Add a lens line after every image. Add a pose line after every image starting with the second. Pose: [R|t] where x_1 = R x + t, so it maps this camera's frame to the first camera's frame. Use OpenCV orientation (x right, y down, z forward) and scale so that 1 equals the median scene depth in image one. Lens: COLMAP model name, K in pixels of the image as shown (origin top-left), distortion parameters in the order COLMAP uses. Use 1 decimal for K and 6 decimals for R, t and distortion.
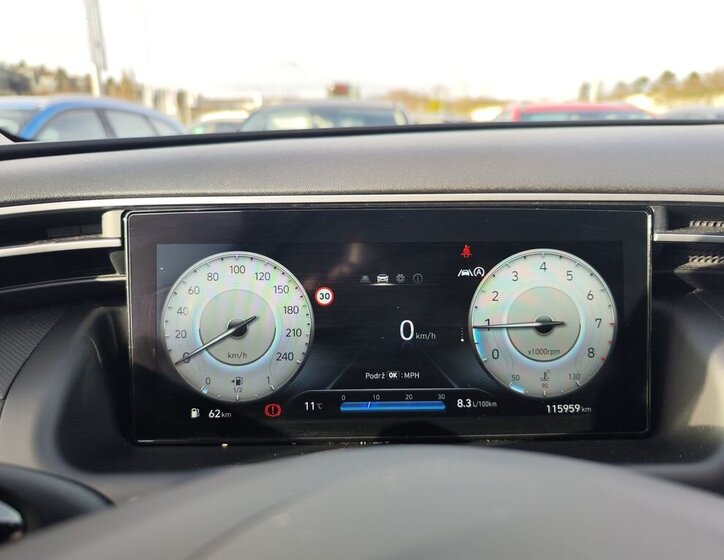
lens RADIAL K [[735.9, 0, 337.3], [0, 735.9, 279.4], [0, 0, 1]] dist [-0.002719, -0.004868]
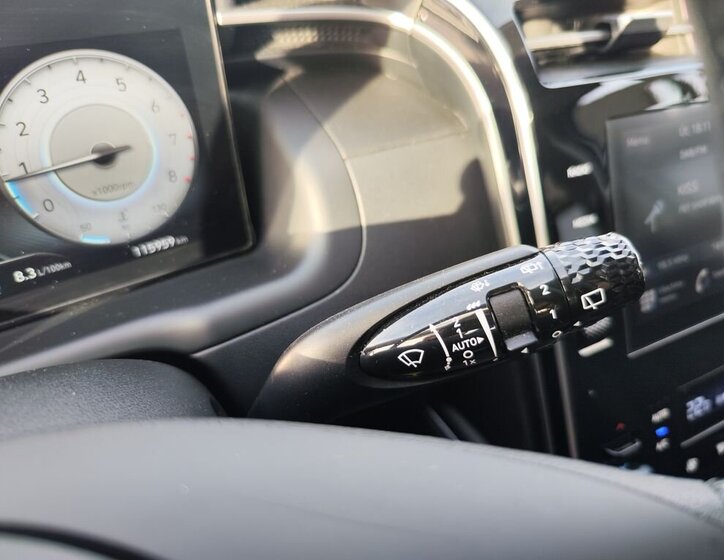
lens RADIAL K [[544.2, 0, 362.0], [0, 544.2, 280.0], [0, 0, 1]] dist [-0.006338, -0.000604]
pose [[0.672002, -0.357078, 0.648775, 0.039719], [0.134199, 0.920286, 0.367512, 0.007927], [-0.728288, -0.159904, 0.666353, 0.388252]]
